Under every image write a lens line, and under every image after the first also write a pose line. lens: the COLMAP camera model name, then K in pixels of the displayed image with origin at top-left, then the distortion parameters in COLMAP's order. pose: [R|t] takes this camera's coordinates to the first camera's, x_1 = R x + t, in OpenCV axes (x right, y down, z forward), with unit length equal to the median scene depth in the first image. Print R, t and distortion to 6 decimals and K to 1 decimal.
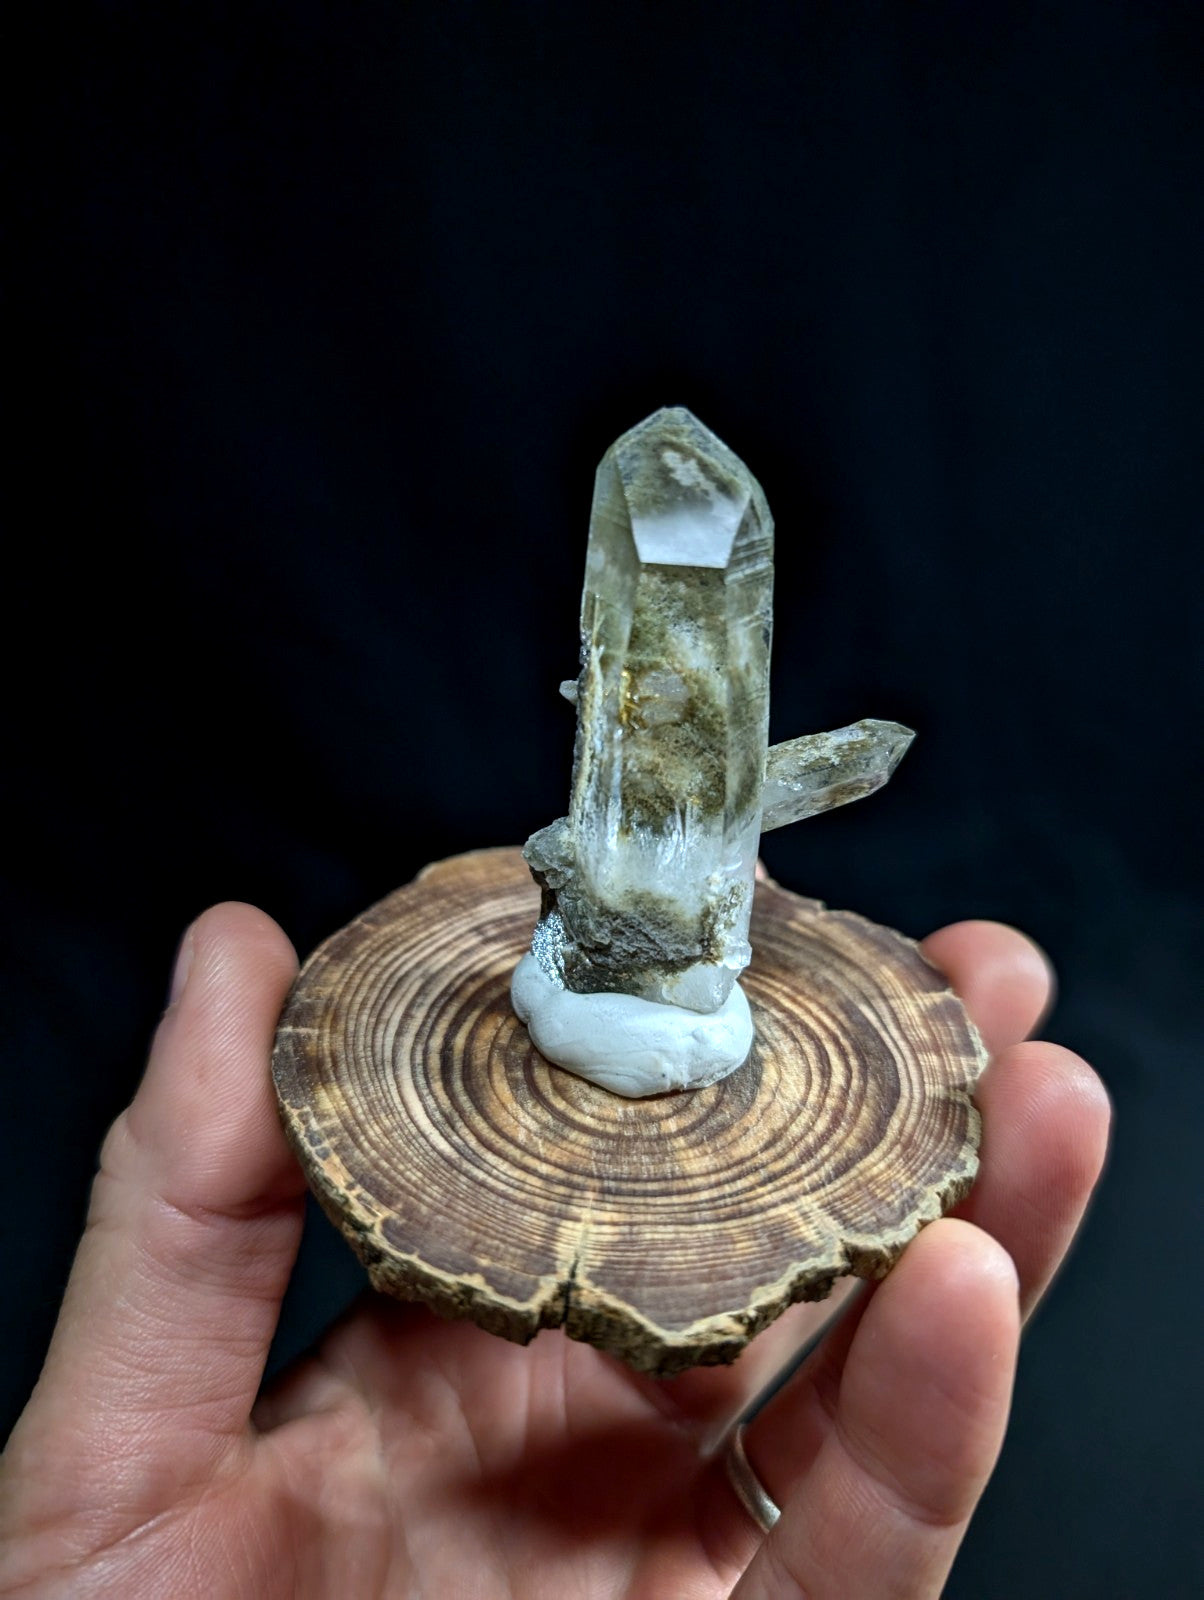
lens RADIAL K [[1201.7, 0, 631.0], [0, 1201.7, 795.2], [0, 0, 1]] dist [-0.037087, -0.007153]
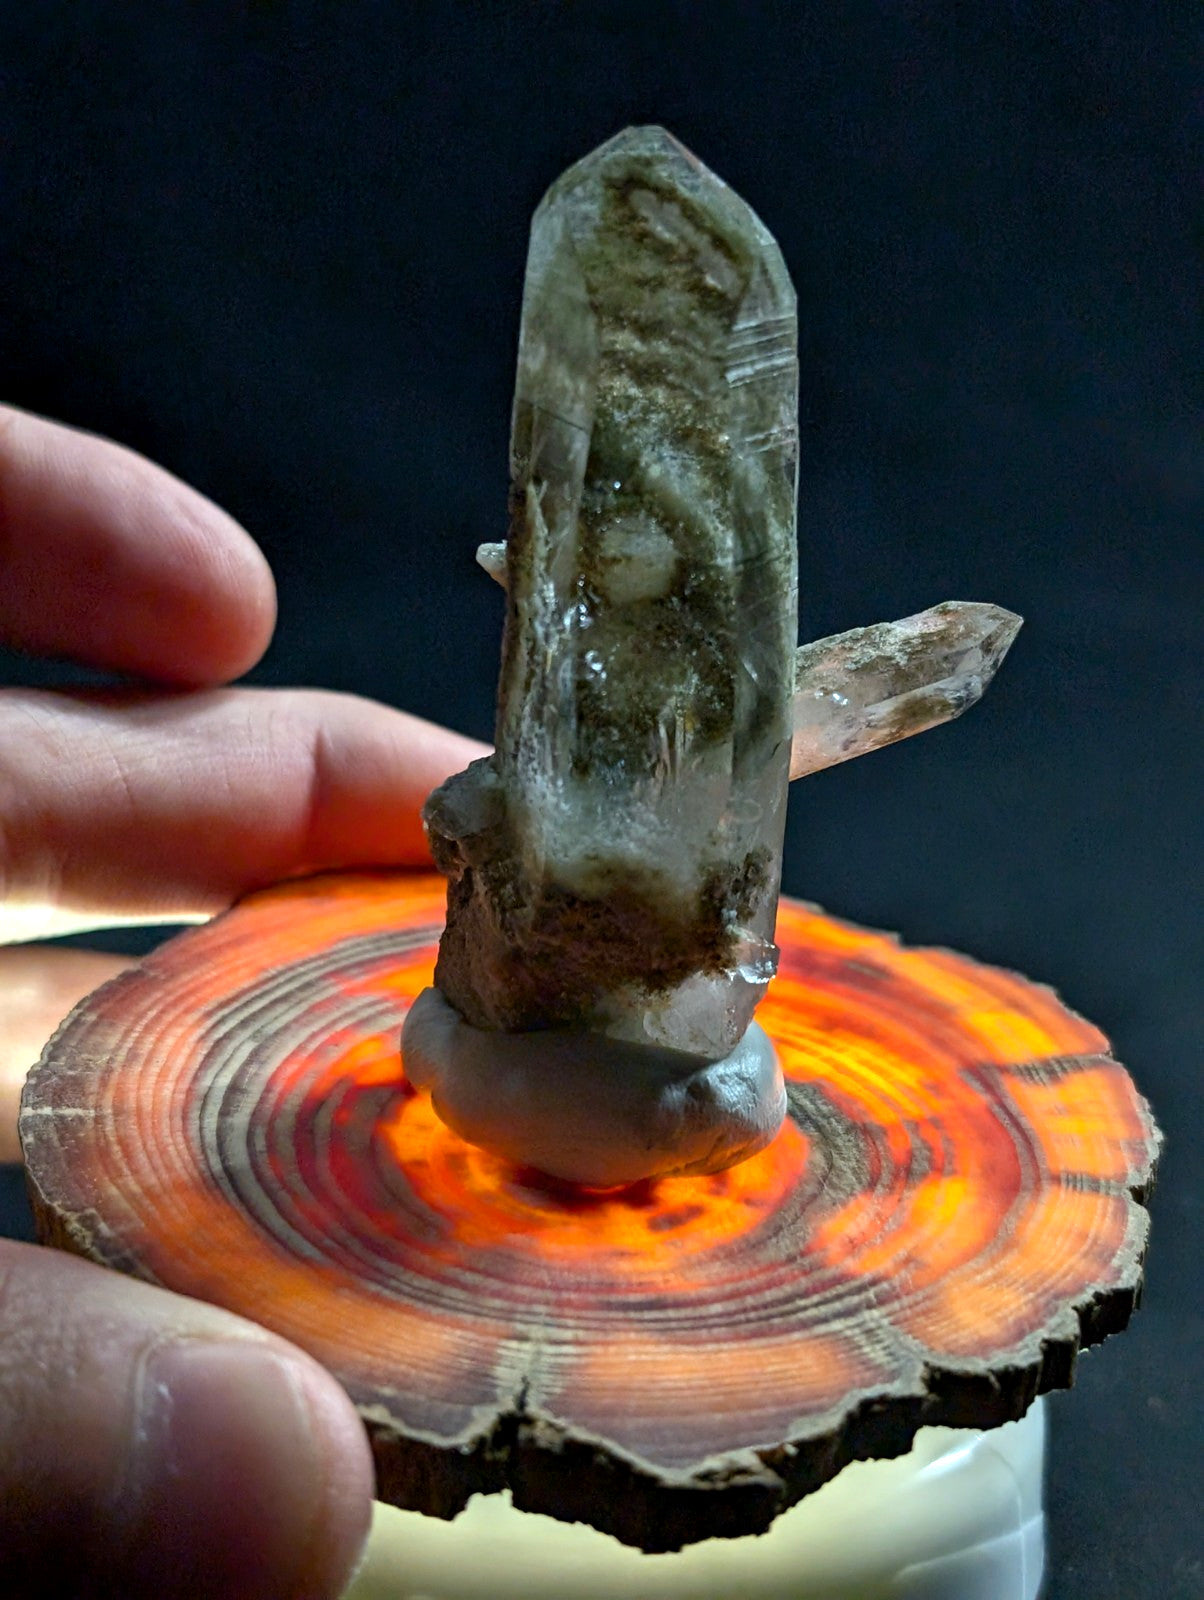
lens RADIAL K [[2524.1, 0, 645.1], [0, 2524.1, 804.5], [0, 0, 1]] dist [0.096976, 0.000000]
pose [[0.999038, -0.017680, 0.040142, -0.026806], [0.020048, 0.998035, -0.059359, 0.134066], [-0.039014, 0.060107, 0.997429, -0.379496]]
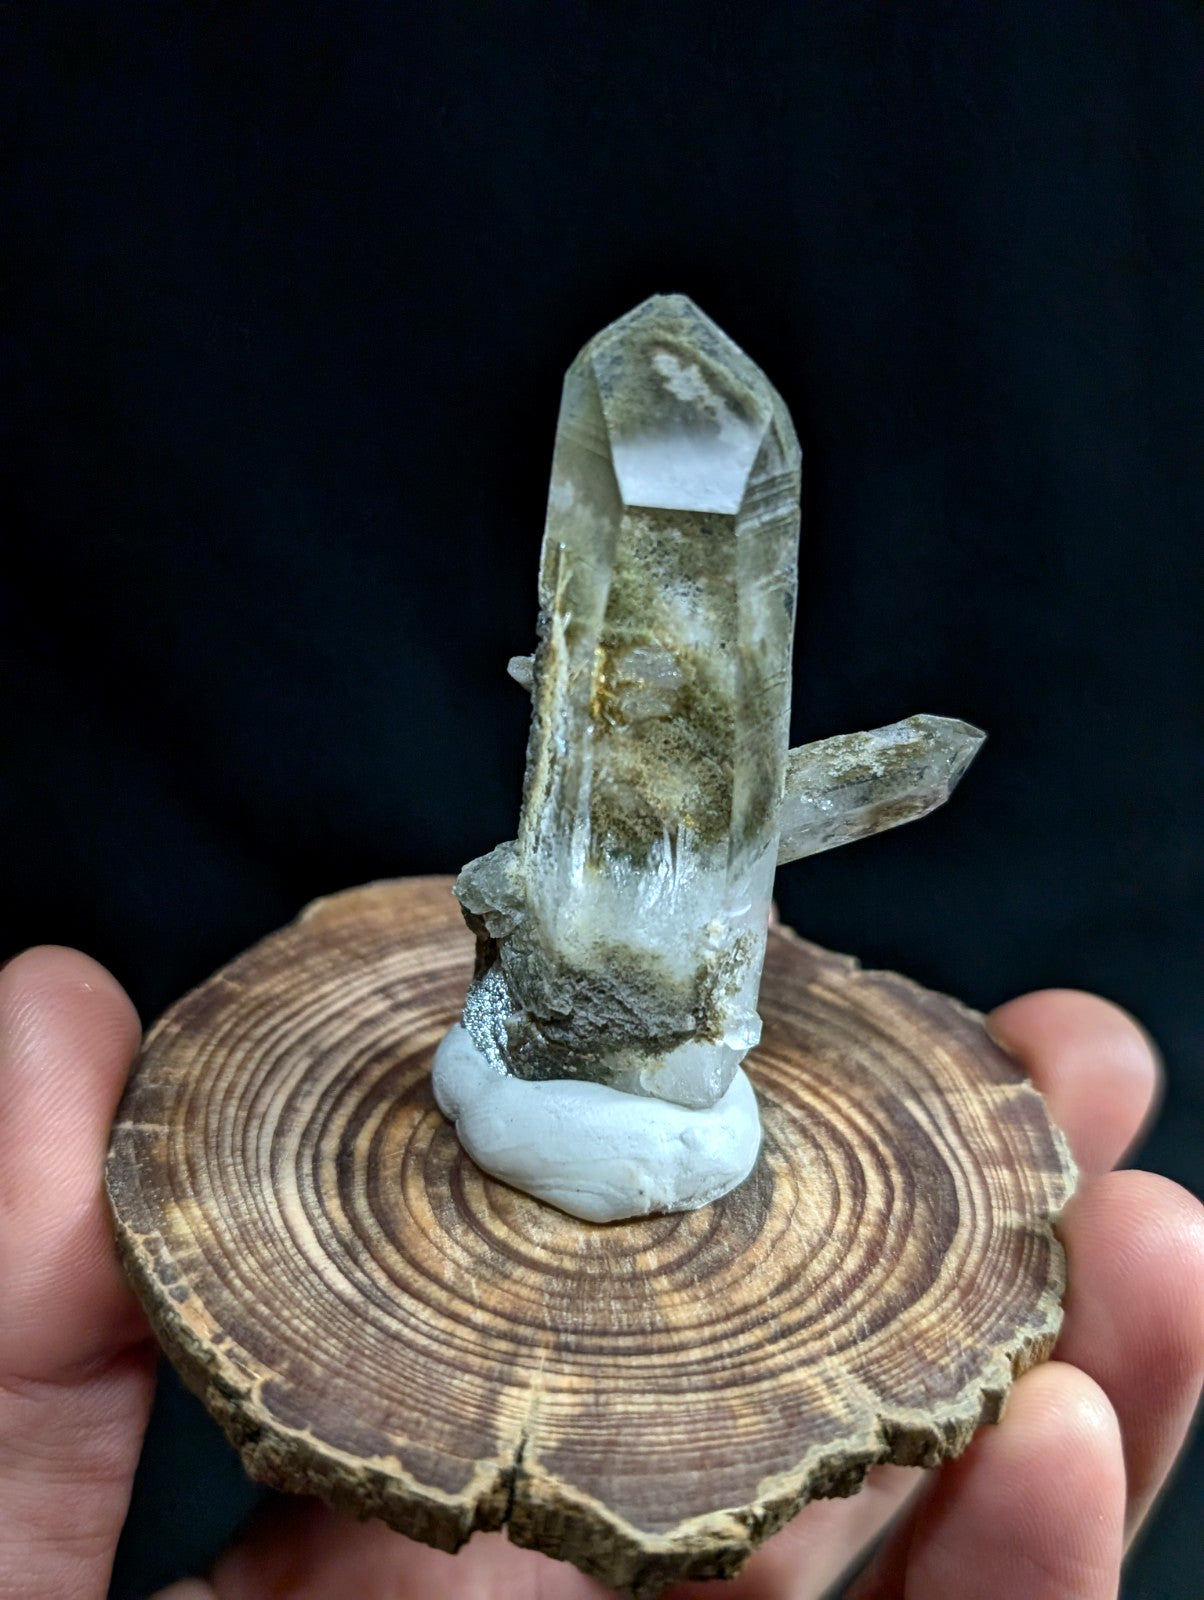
lens RADIAL K [[1738.3, 0, 619.2], [0, 1738.3, 785.6], [0, 0, 1]] dist [-0.031836, 0.000000]
pose [[0.999574, 0.015184, 0.024926, -0.017200], [-0.015067, 0.999875, -0.004867, -0.012321], [-0.024996, 0.004490, 0.999677, -0.072535]]
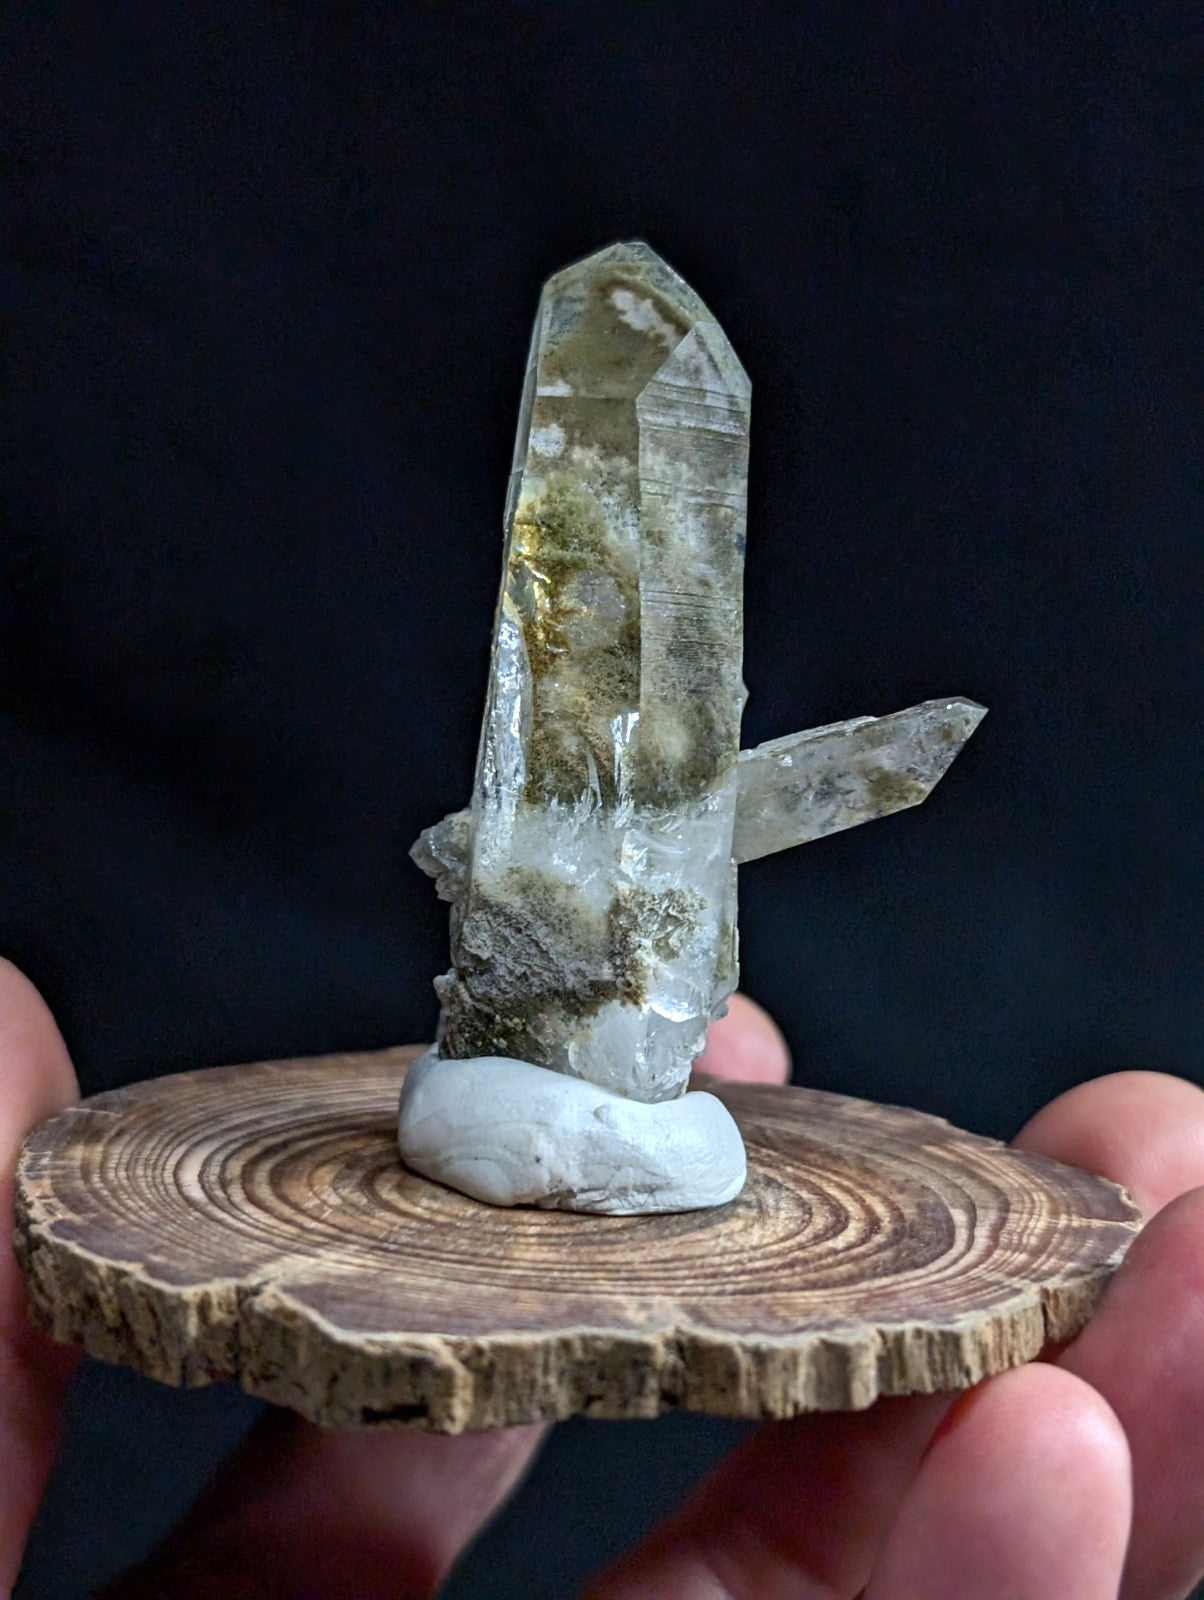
lens RADIAL K [[2524.1, 0, 612.1], [0, 2524.1, 803.2], [0, 0, 1]] dist [0.096976, 0.000000]
pose [[0.934785, 0.023260, -0.354451, 0.572789], [-0.153584, 0.926226, -0.344262, 0.541847], [0.320294, 0.376249, 0.869395, -0.278352]]
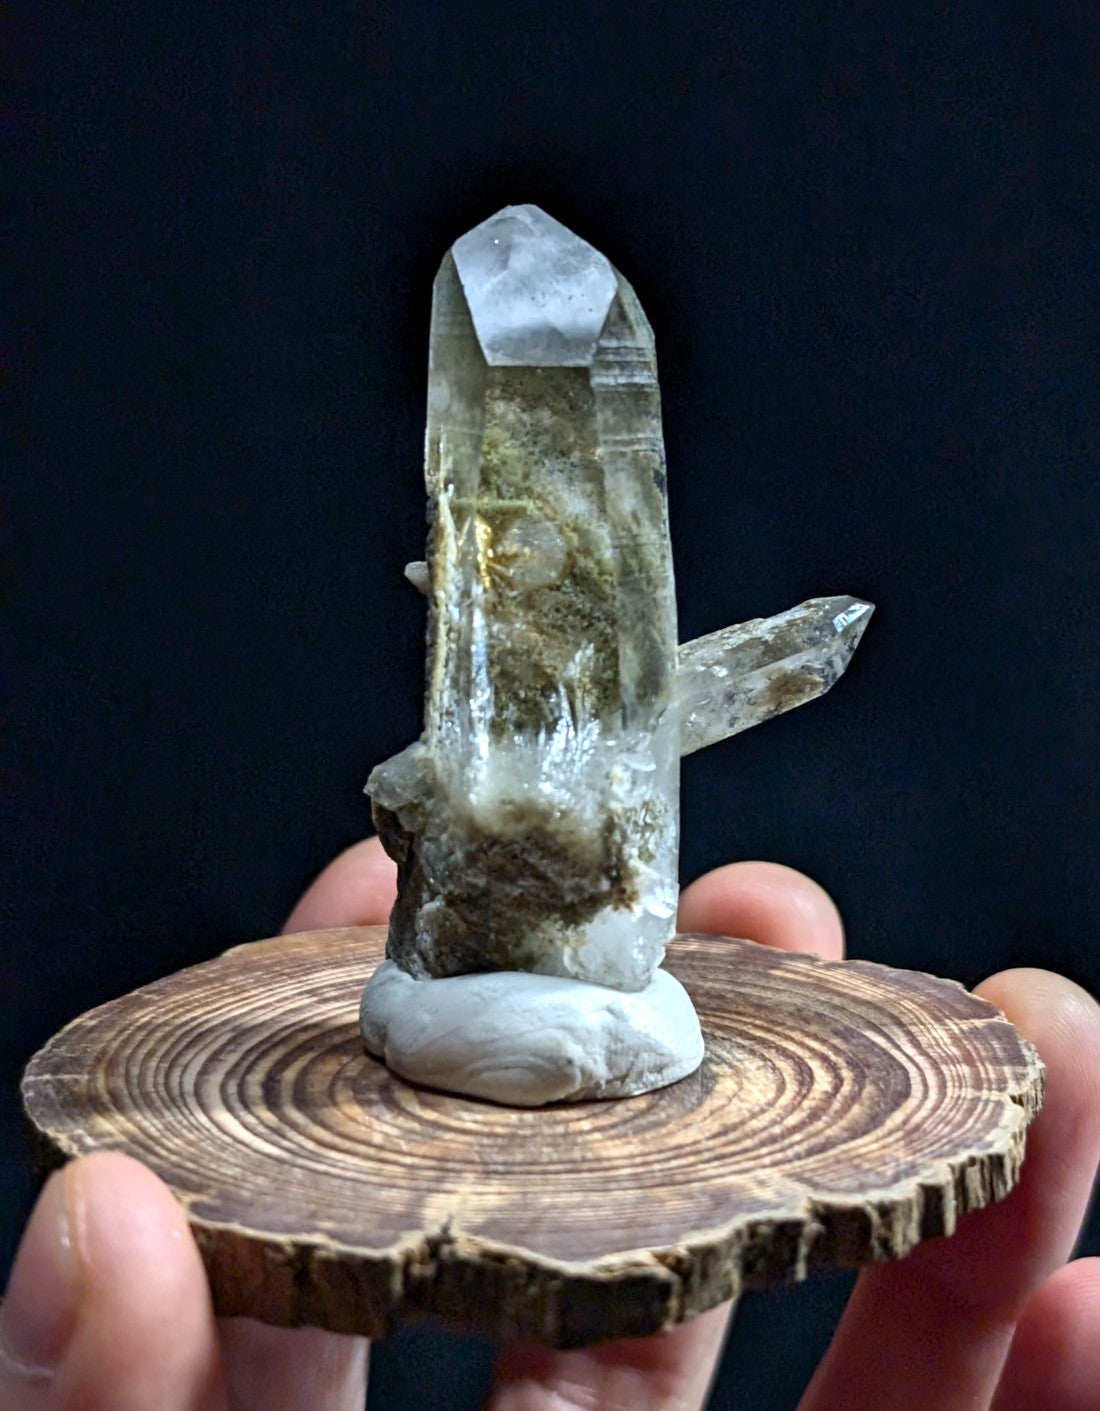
lens RADIAL K [[2526.0, 0, 655.0], [0, 2526.0, 647.1], [0, 0, 1]] dist [0.040085, 0.000000]
pose [[0.997427, -0.068657, 0.020647, 0.066335], [0.071692, 0.952960, -0.294497, 0.465007], [0.000544, 0.295219, 0.955429, -0.561742]]
